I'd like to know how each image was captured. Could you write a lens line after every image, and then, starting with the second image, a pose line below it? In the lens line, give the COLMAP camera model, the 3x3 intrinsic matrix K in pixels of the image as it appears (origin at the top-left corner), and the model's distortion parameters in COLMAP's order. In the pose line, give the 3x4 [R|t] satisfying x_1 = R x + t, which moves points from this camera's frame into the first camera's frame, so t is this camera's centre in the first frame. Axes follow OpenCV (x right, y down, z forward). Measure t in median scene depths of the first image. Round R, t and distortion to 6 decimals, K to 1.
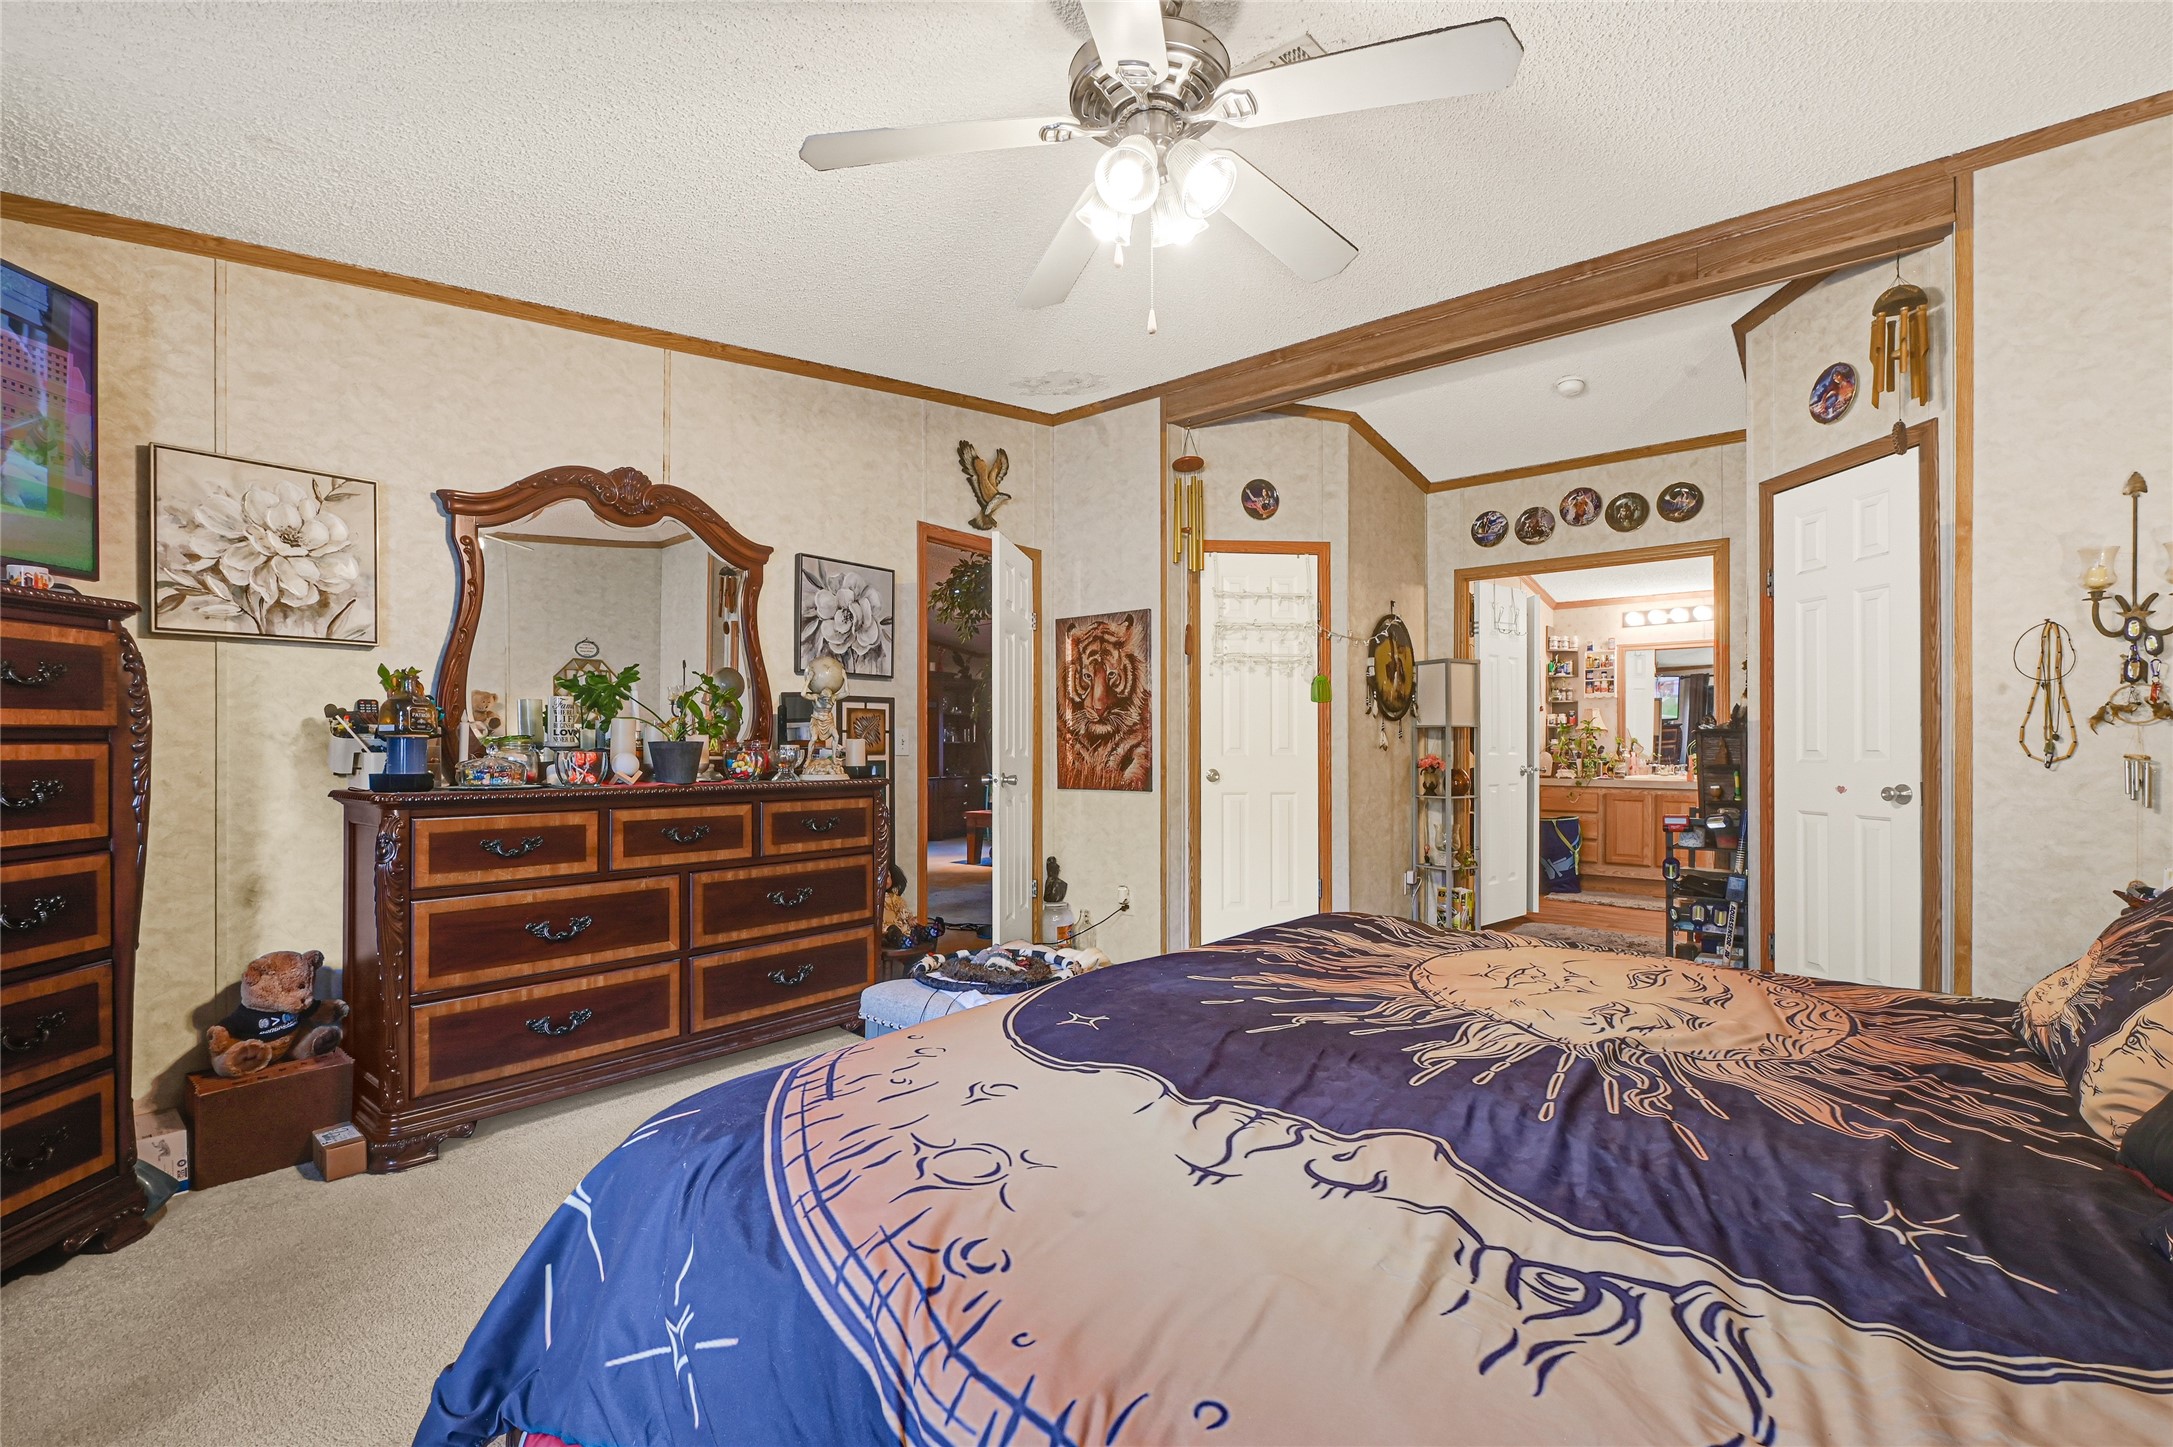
lens RADIAL K [[1014.4, 0, 1085.9], [0, 1014.4, 735.8], [0, 0, 1]] dist [0.000065, 0.000100]
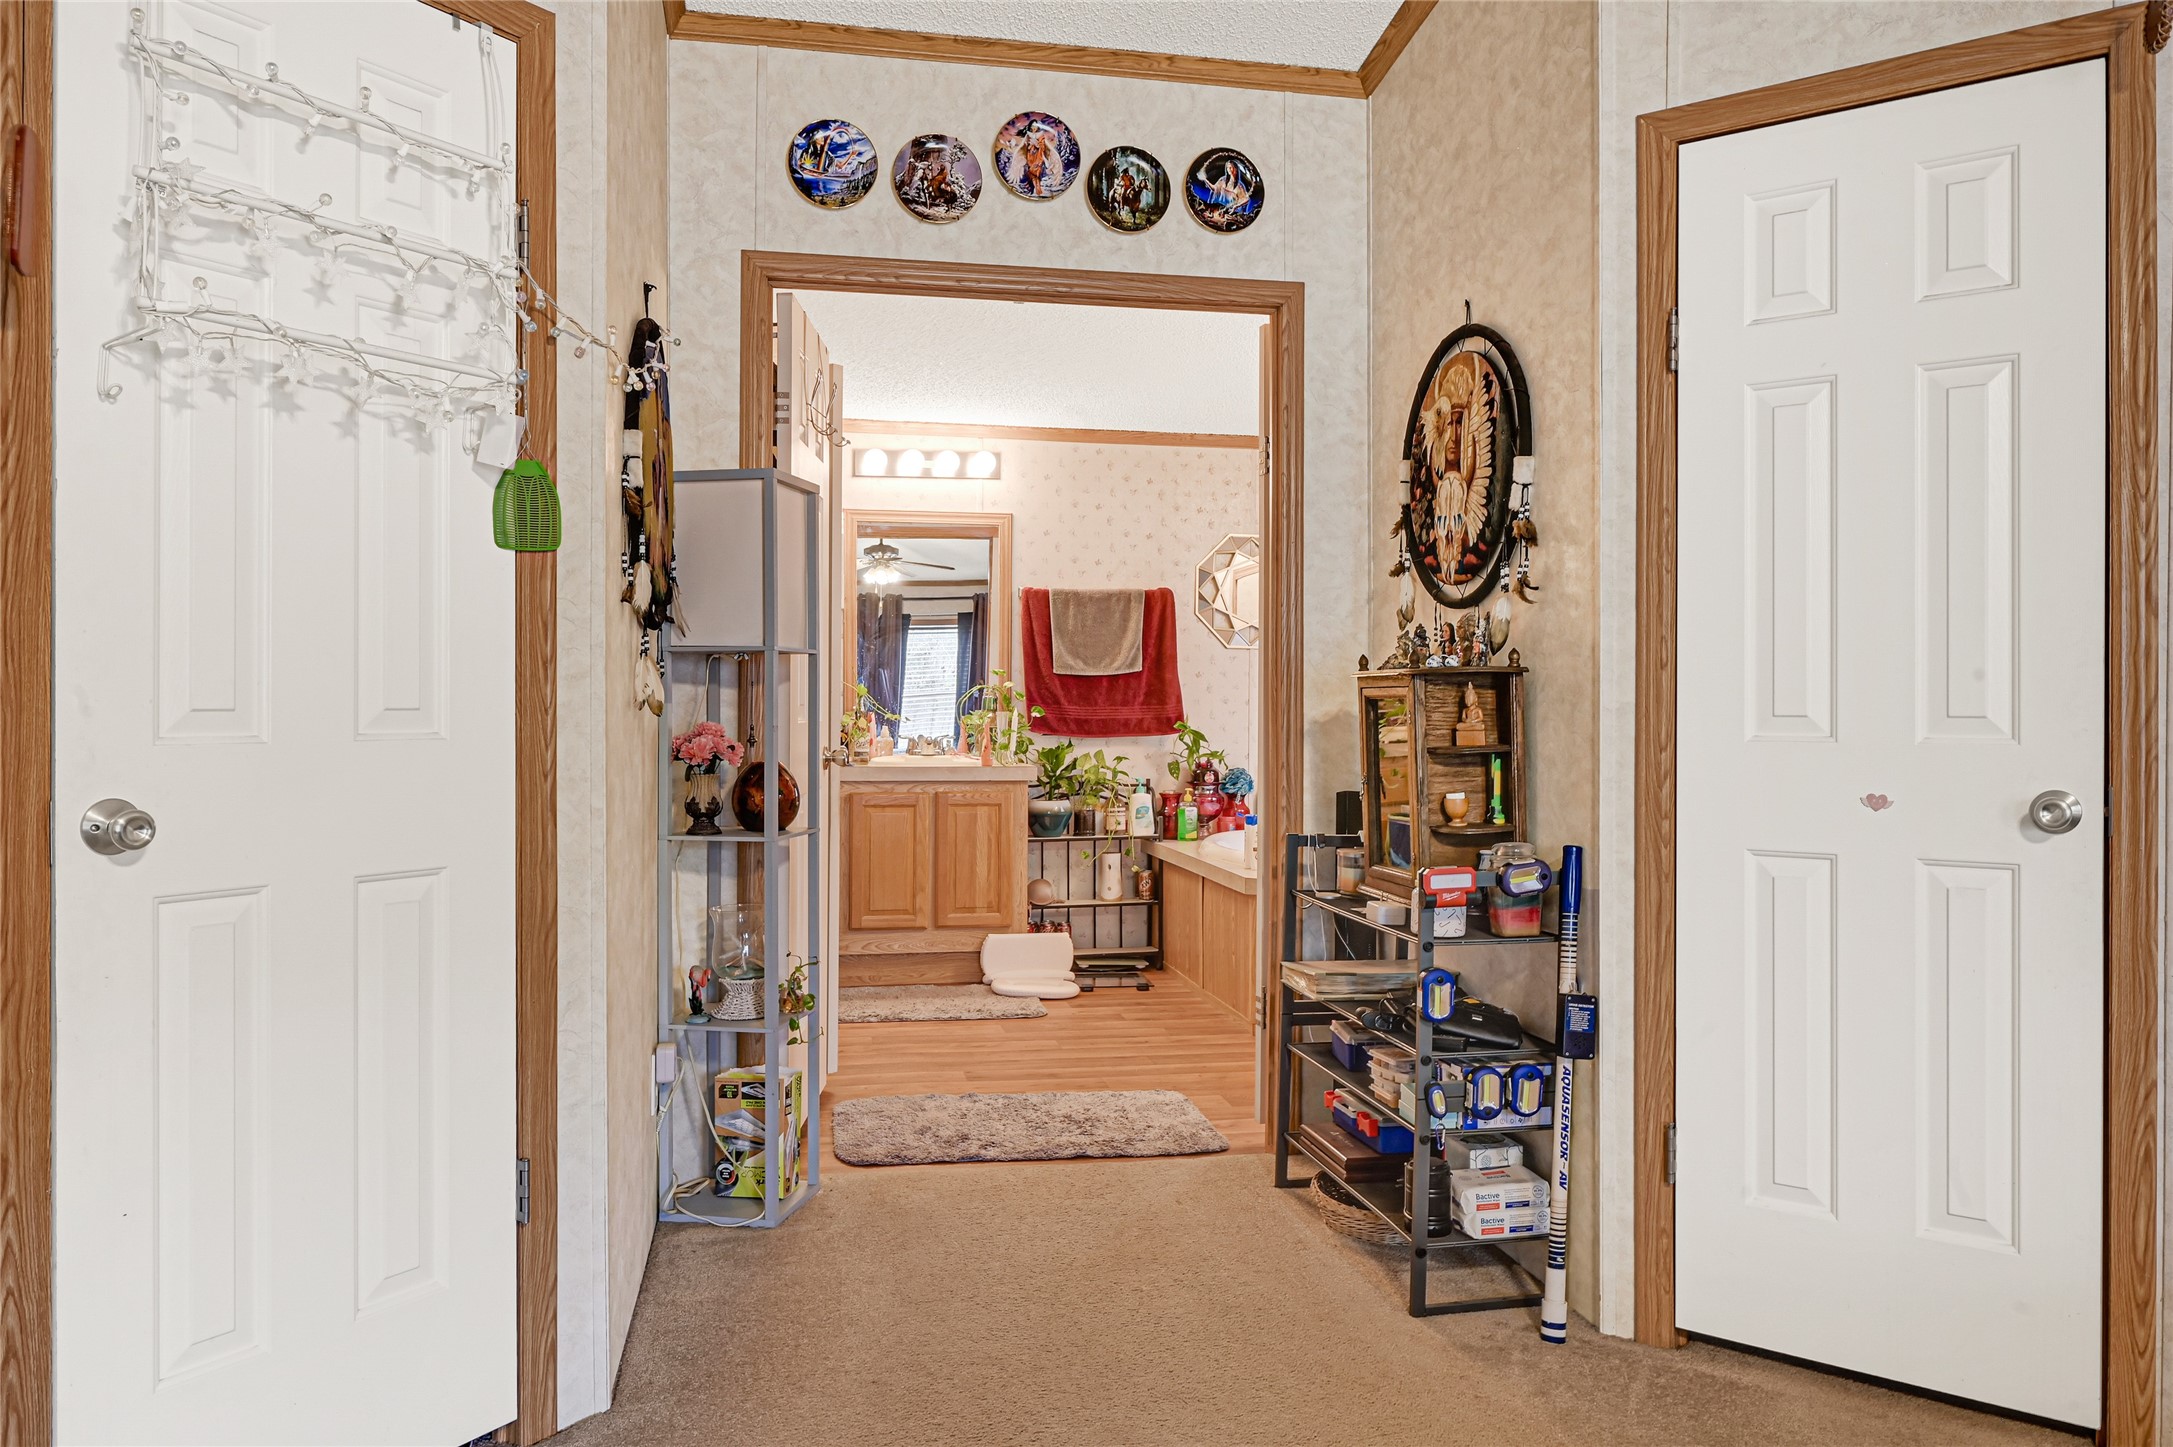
lens RADIAL K [[1504.1, 0, 1086.7], [0, 1504.1, 709.4], [0, 0, 1]] dist [-0.002748, 0.001708]
pose [[0.632082, -0.001621, 0.774900, -0.001067], [-0.011837, 0.999861, 0.011747, 0.005118], [-0.774811, -0.016598, 0.631975, 0.600696]]
